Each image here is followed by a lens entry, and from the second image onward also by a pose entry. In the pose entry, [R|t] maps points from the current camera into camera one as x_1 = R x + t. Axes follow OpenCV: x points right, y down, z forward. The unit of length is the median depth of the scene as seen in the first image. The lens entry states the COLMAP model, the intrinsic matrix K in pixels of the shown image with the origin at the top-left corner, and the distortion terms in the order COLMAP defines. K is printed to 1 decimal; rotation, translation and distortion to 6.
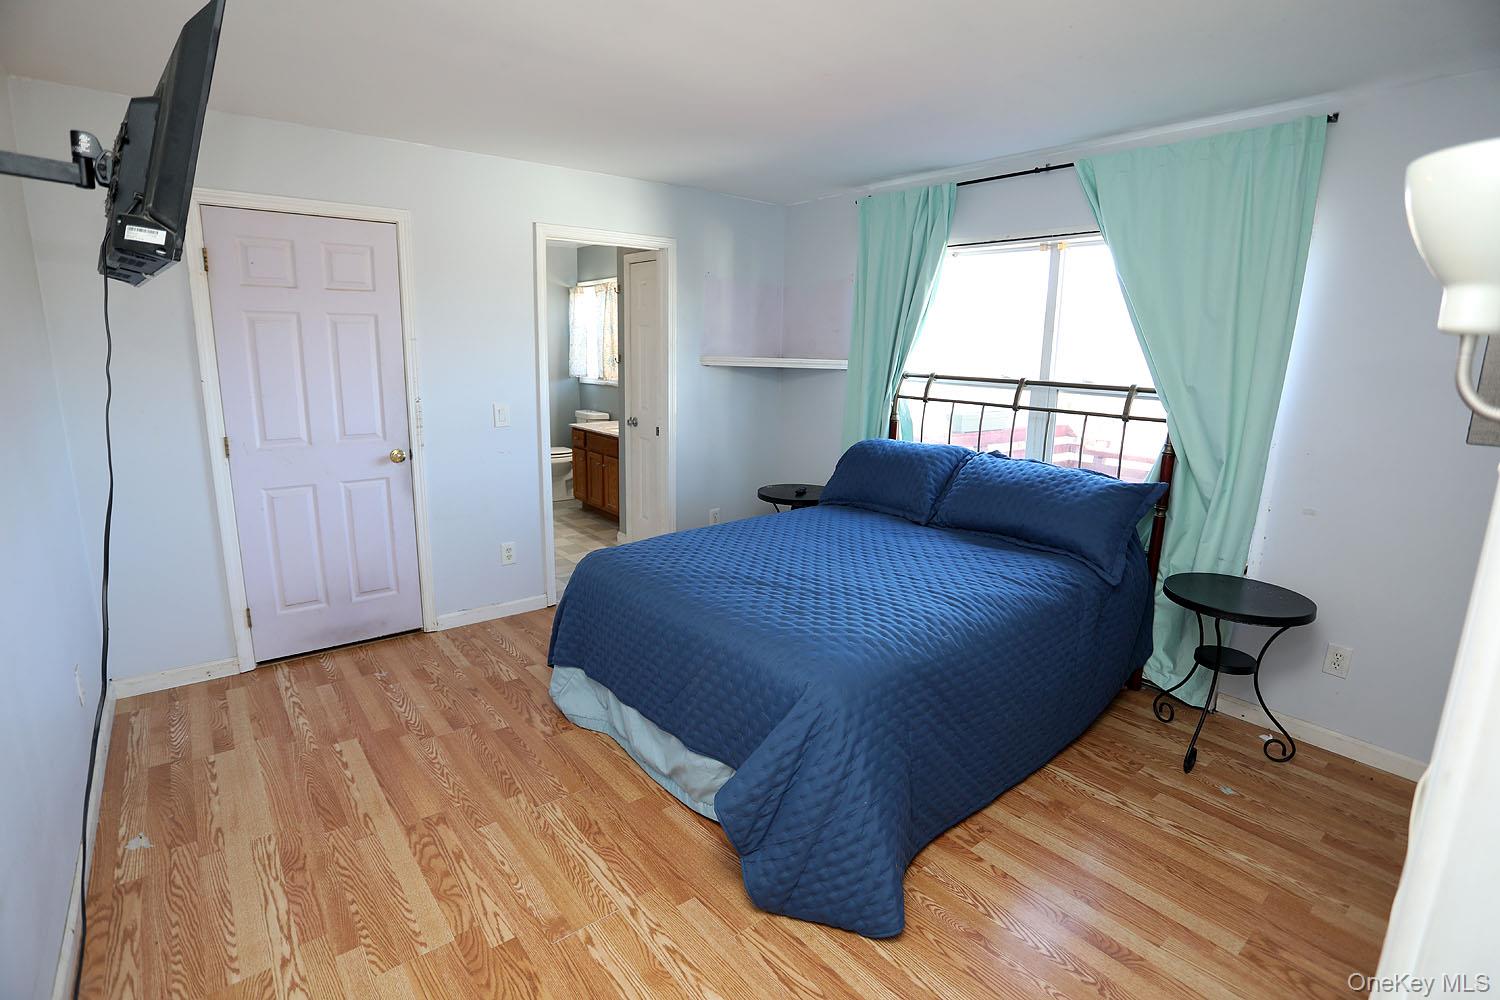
lens RADIAL K [[720.3, 0, 749.1], [0, 720.3, 499.0], [0, 0, 1]] dist [-0.046827, 0.006322]
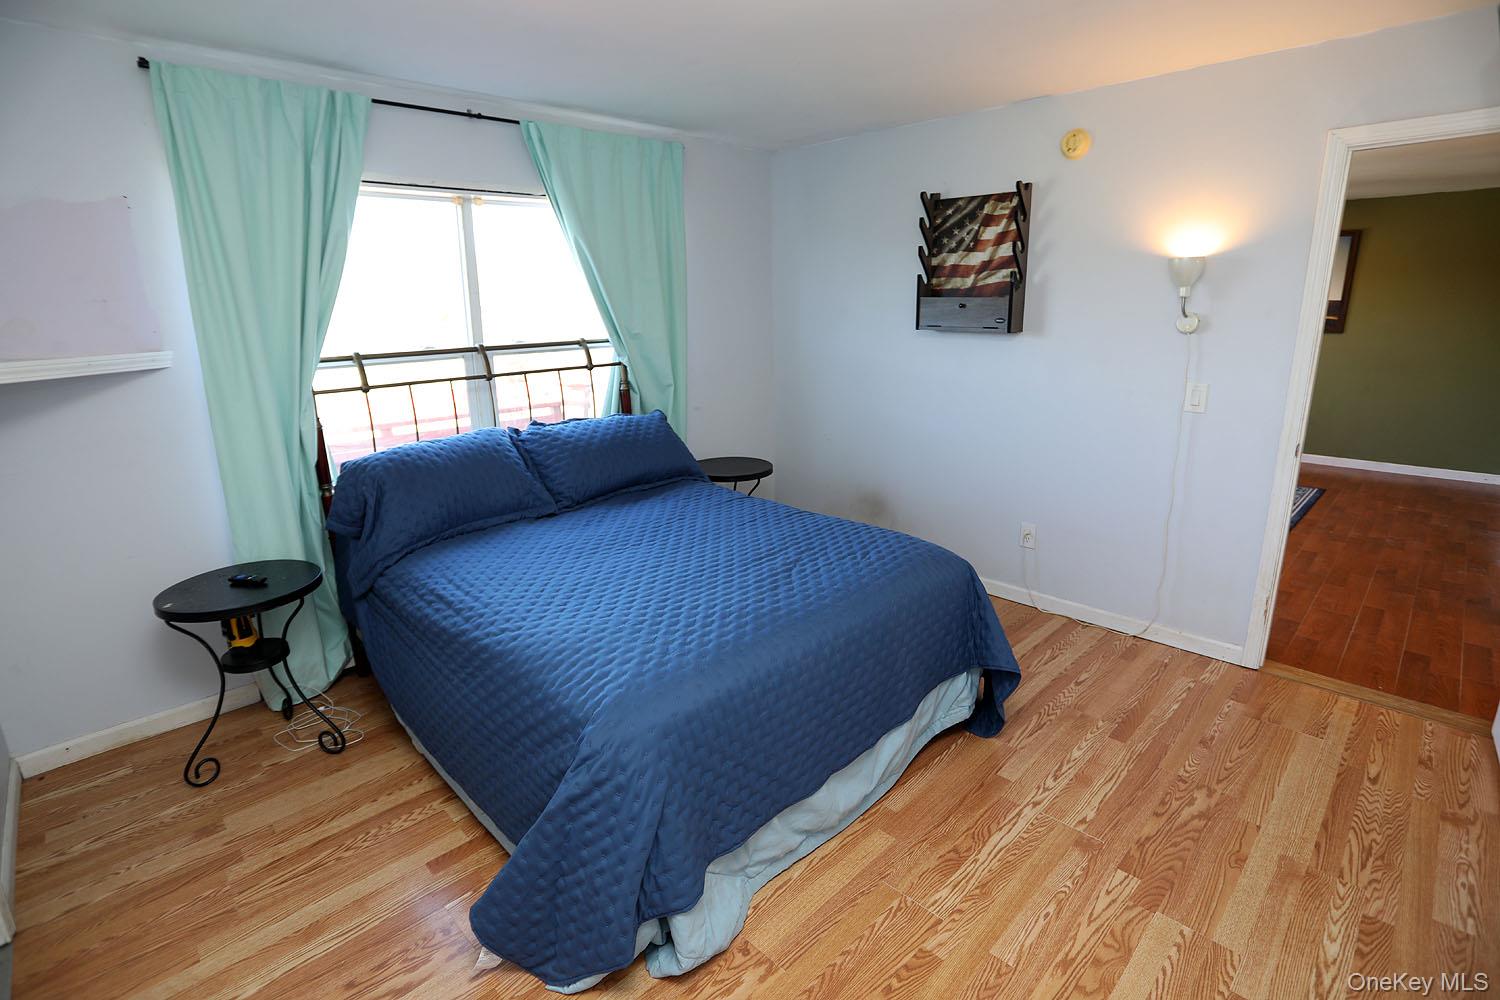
lens RADIAL K [[720.3, 0, 746.5], [0, 720.3, 497.3], [0, 0, 1]] dist [-0.046827, 0.006322]
pose [[-0.099739, -0.275856, 0.956010, -0.994021], [0.222998, 0.930164, 0.291663, -0.298709], [-0.969703, 0.242279, -0.031258, 1.256580]]
